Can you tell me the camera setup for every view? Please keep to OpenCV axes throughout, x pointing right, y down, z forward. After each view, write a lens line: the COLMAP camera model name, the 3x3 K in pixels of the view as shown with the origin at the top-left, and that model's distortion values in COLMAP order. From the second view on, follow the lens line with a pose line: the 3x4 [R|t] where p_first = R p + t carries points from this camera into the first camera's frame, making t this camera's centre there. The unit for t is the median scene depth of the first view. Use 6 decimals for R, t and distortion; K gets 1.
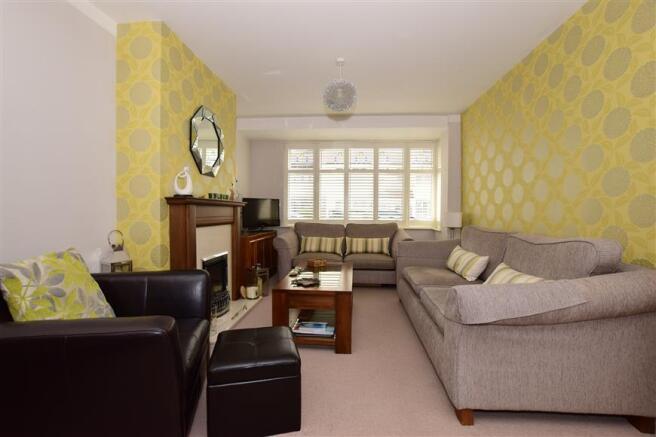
lens RADIAL K [[290.5, 0, 332.9], [0, 290.5, 216.2], [0, 0, 1]] dist [-0.029656, -0.000088]
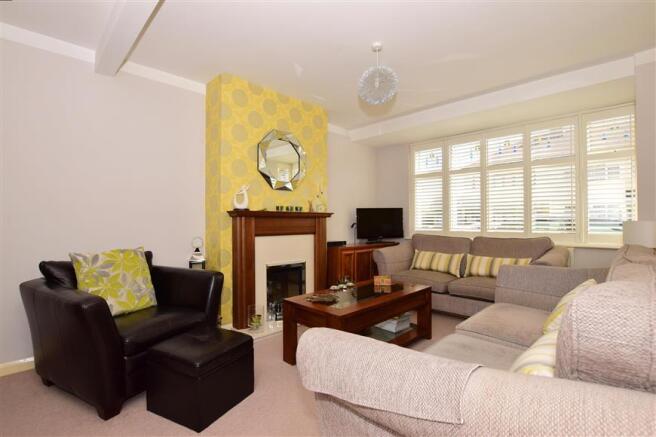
lens RADIAL K [[313.6, 0, 329.5], [0, 313.6, 215.4], [0, 0, 1]] dist [0.000074, -0.000064]
pose [[0.765884, -0.025548, -0.642471, 0.312679], [-0.001307, 0.999146, -0.041290, 0.003903], [0.642977, 0.032463, 0.765197, 0.124993]]
